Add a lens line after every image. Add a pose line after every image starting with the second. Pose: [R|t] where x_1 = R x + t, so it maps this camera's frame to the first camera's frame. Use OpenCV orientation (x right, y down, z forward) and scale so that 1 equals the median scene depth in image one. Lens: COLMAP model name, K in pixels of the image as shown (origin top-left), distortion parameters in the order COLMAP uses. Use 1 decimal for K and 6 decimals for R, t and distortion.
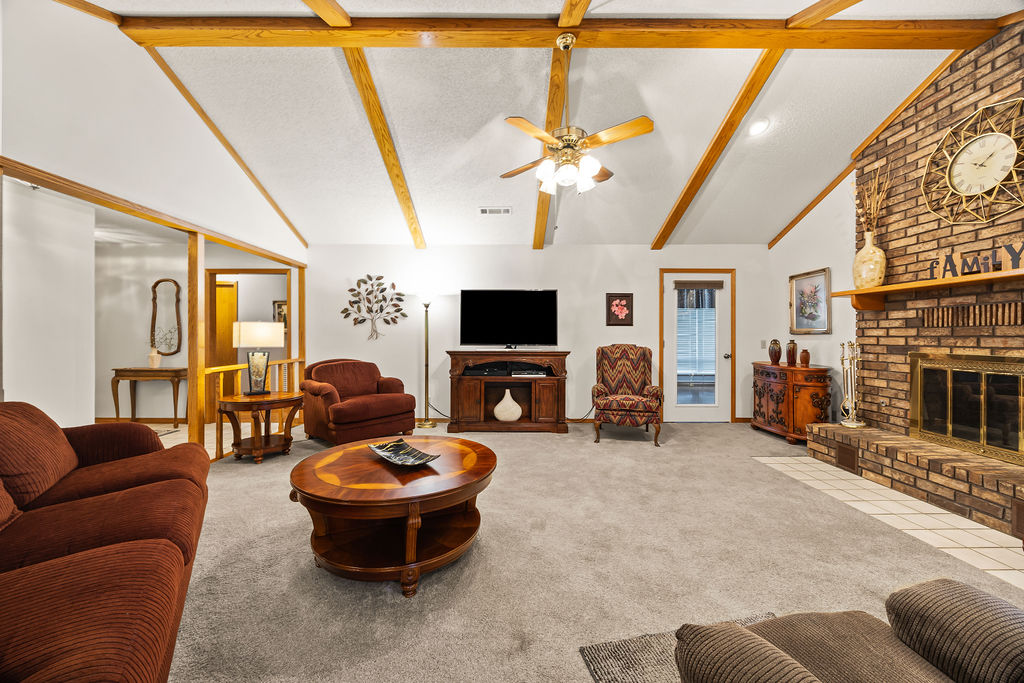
lens RADIAL K [[387.9, 0, 505.8], [0, 387.9, 335.4], [0, 0, 1]] dist [-0.005186, 0.000766]
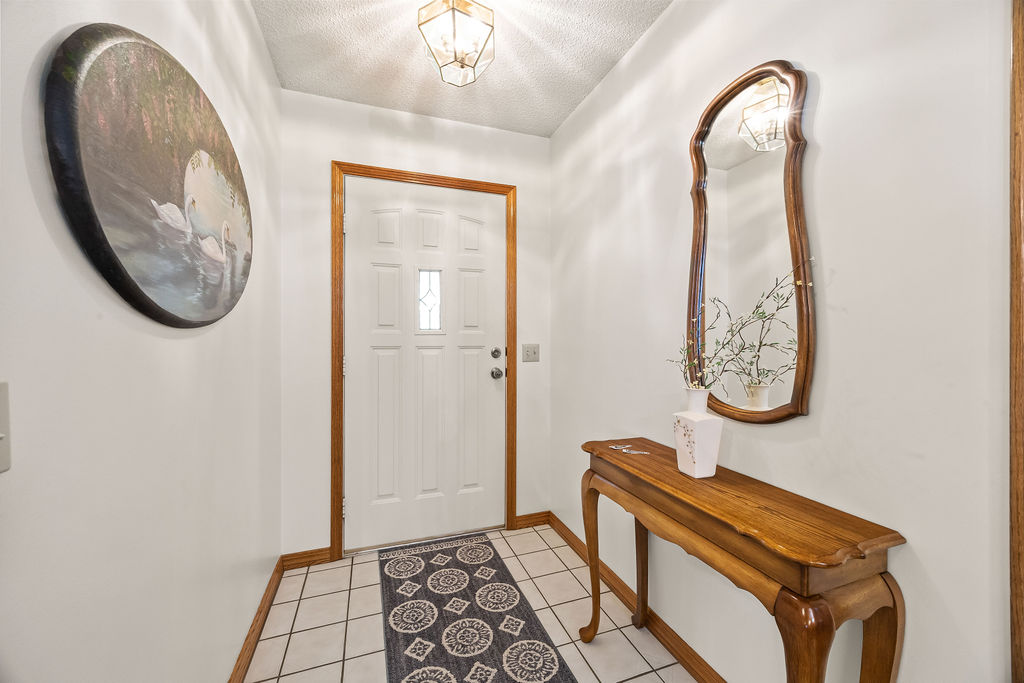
lens RADIAL K [[387.9, 0, 511.8], [0, 387.9, 340.7], [0, 0, 1]] dist [-0.005186, 0.000766]
pose [[0.347431, 0.001769, -0.937704, -0.783803], [-0.000986, 0.999998, 0.001521, 0.006058], [0.937705, 0.000396, 0.347432, 0.874343]]
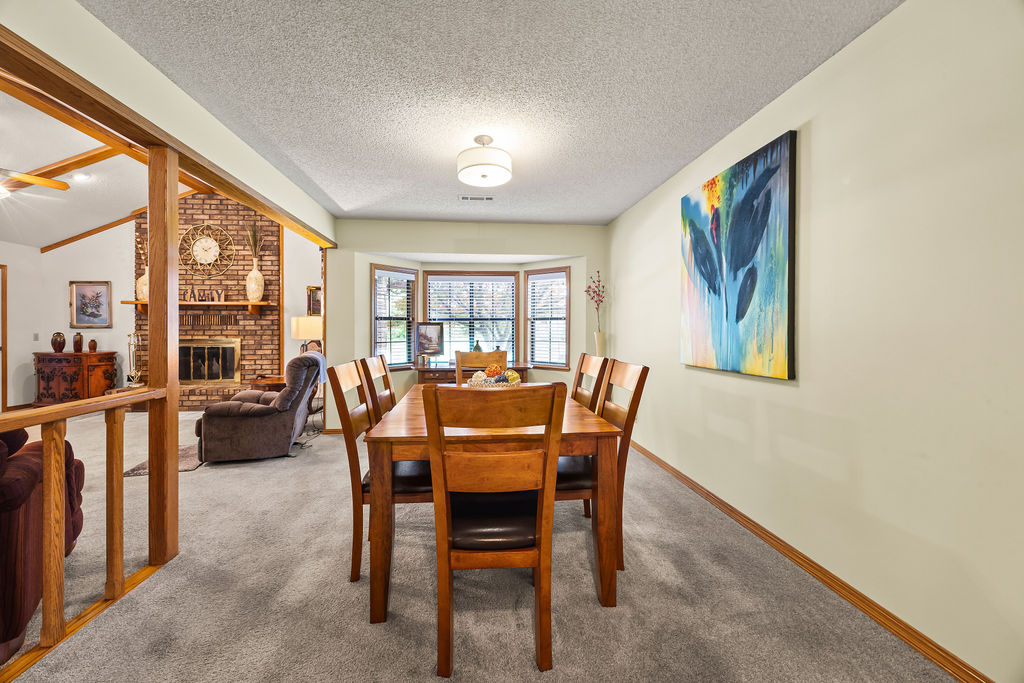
lens RADIAL K [[387.9, 0, 506.3], [0, 387.9, 332.7], [0, 0, 1]] dist [-0.005186, 0.000766]
pose [[-0.096690, -0.004865, 0.995303, -0.642891], [-0.004112, 0.999981, 0.004488, 0.000745], [-0.995306, -0.003659, -0.096709, -0.276021]]
